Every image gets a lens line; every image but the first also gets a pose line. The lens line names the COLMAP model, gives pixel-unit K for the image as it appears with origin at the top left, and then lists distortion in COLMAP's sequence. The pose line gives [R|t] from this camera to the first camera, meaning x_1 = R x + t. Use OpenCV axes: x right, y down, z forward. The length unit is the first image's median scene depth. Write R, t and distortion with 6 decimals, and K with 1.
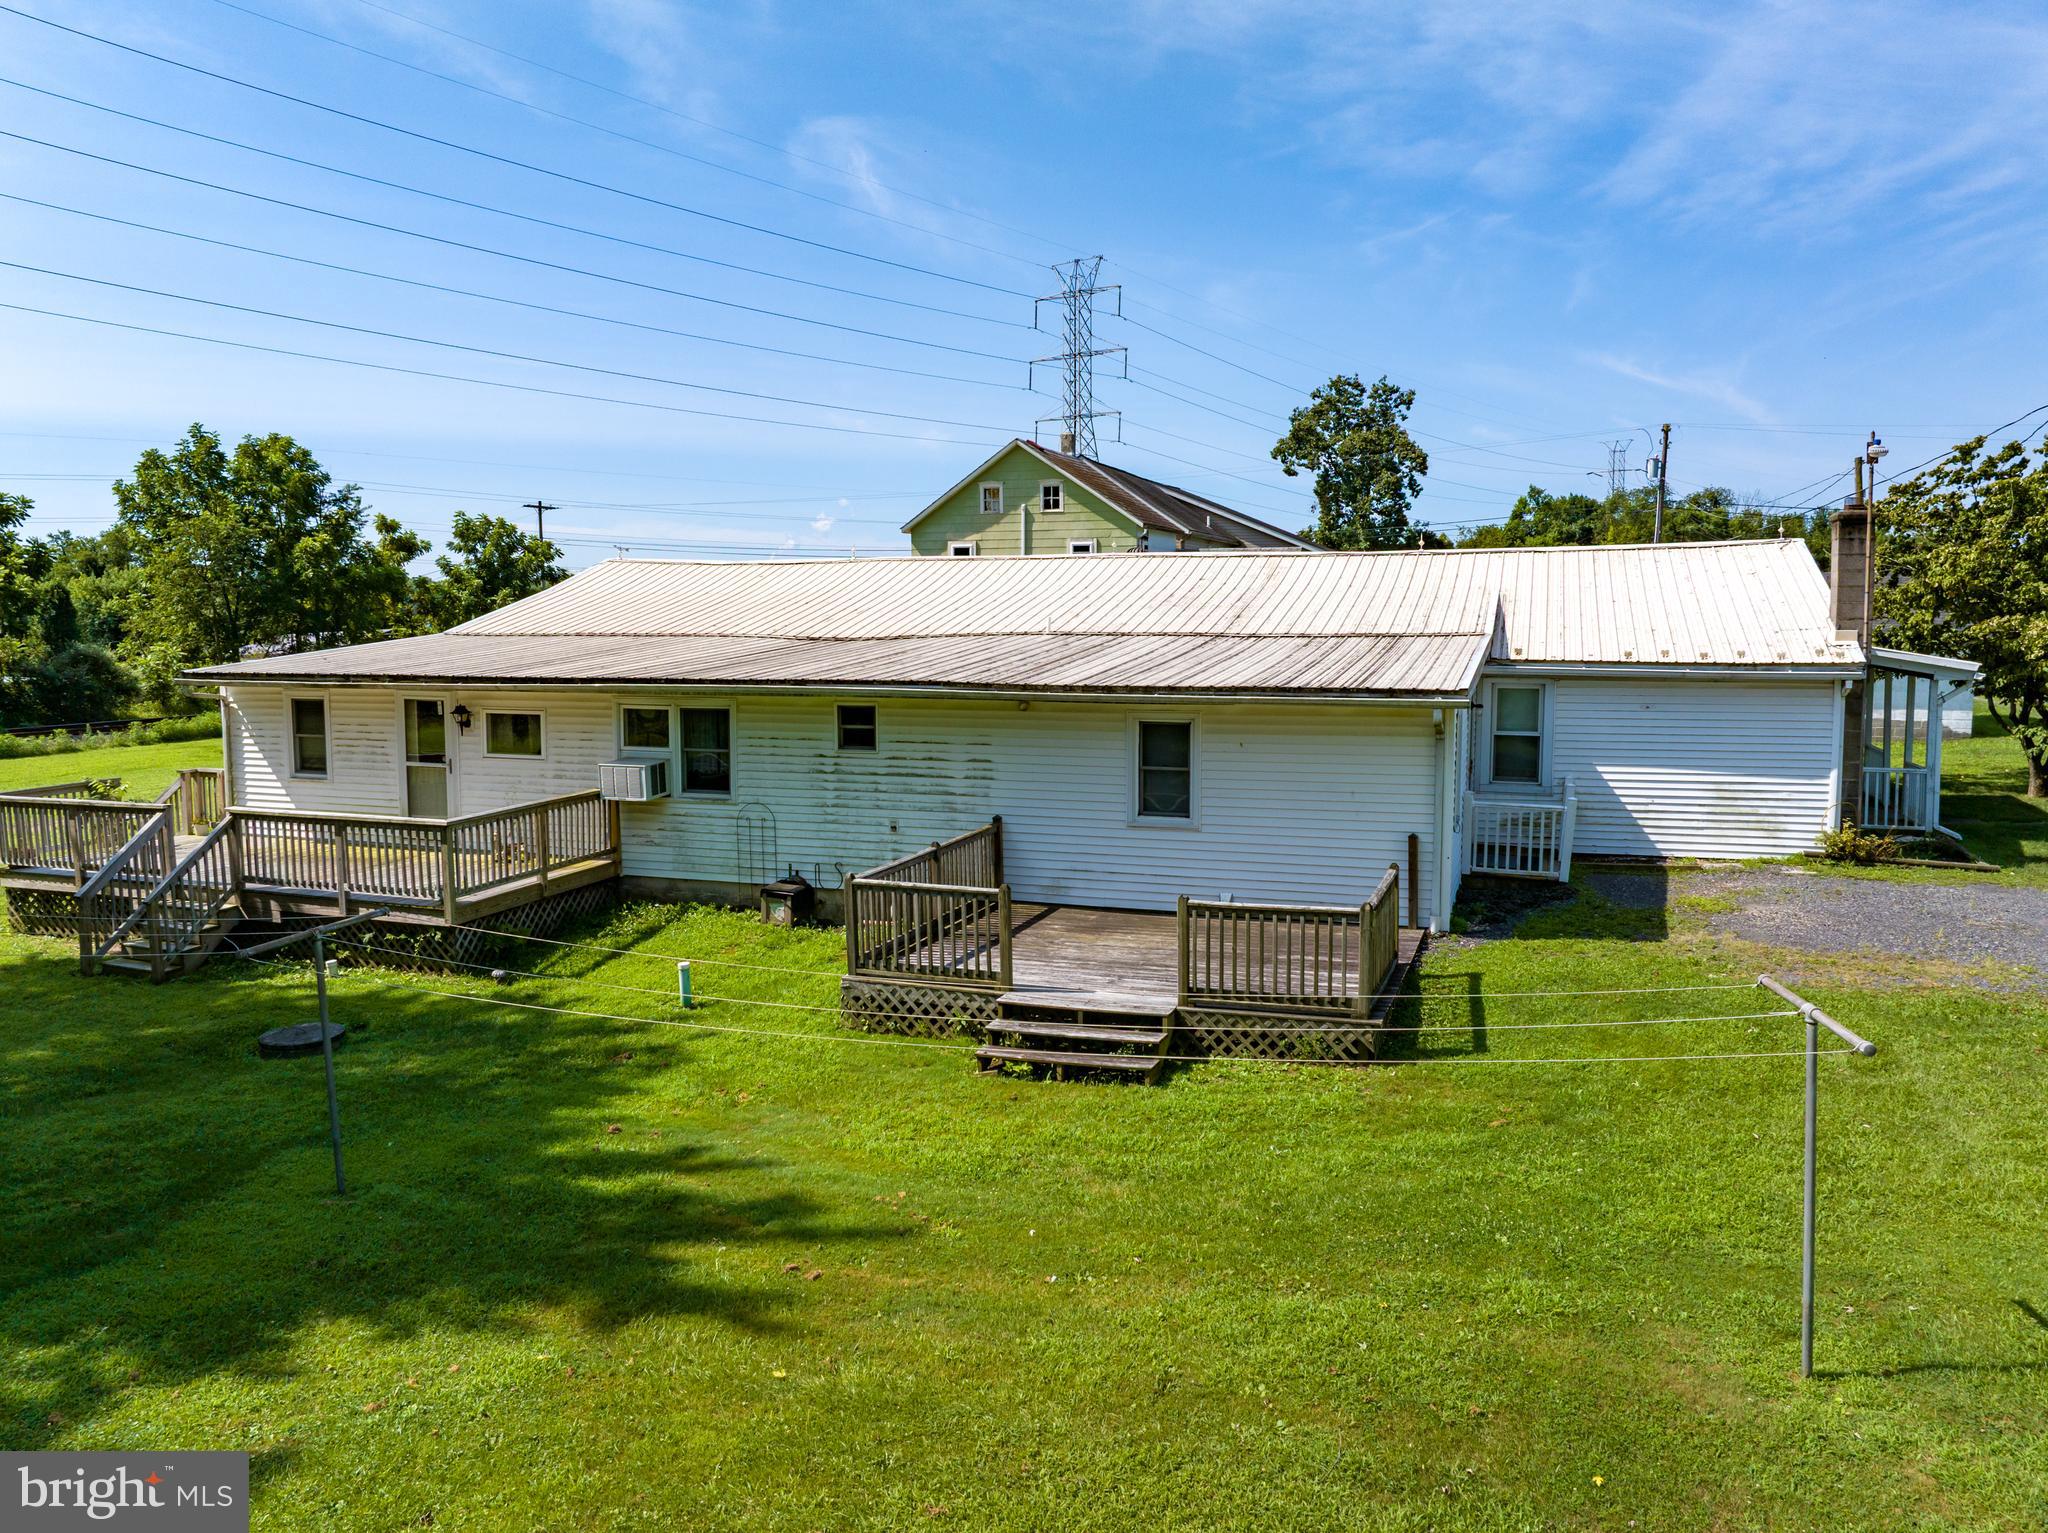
lens RADIAL K [[1434.4, 0, 1022.1], [0, 1434.4, 762.9], [0, 0, 1]] dist [-0.046135, 0.008411]
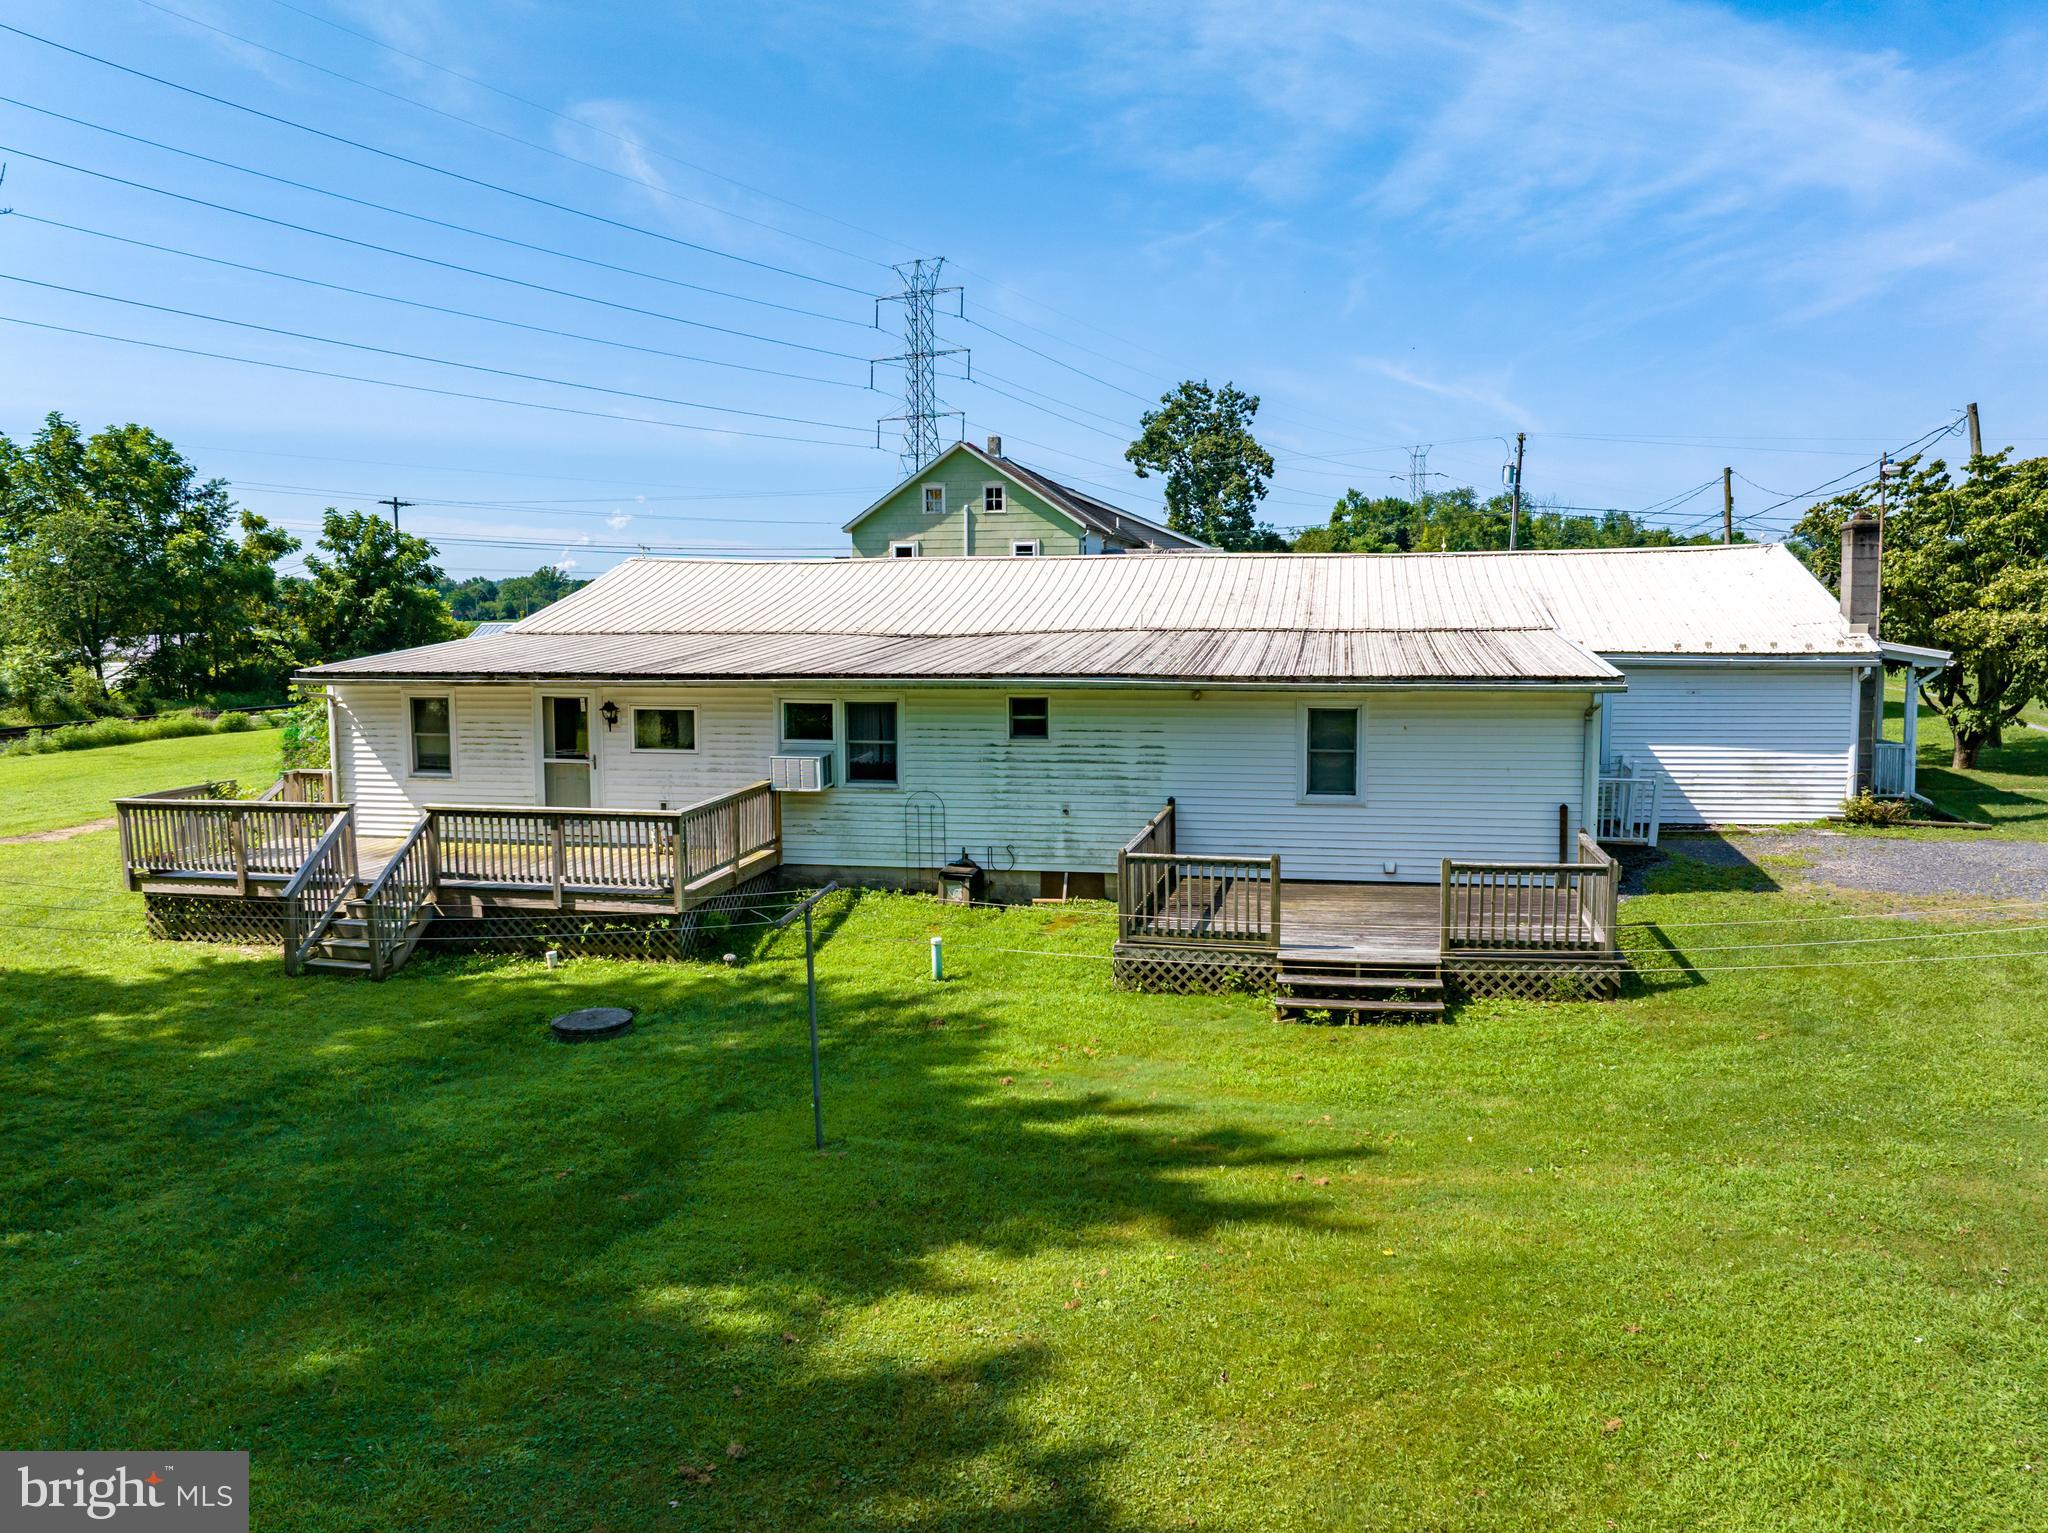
lens RADIAL K [[1434.4, 0, 1022.1], [0, 1434.4, 762.9], [0, 0, 1]] dist [-0.046135, 0.008411]
pose [[0.990903, -0.016290, 0.133591, -0.253524], [0.016202, 0.999867, 0.001749, 0.006545], [-0.133602, 0.000431, 0.991035, -0.053276]]
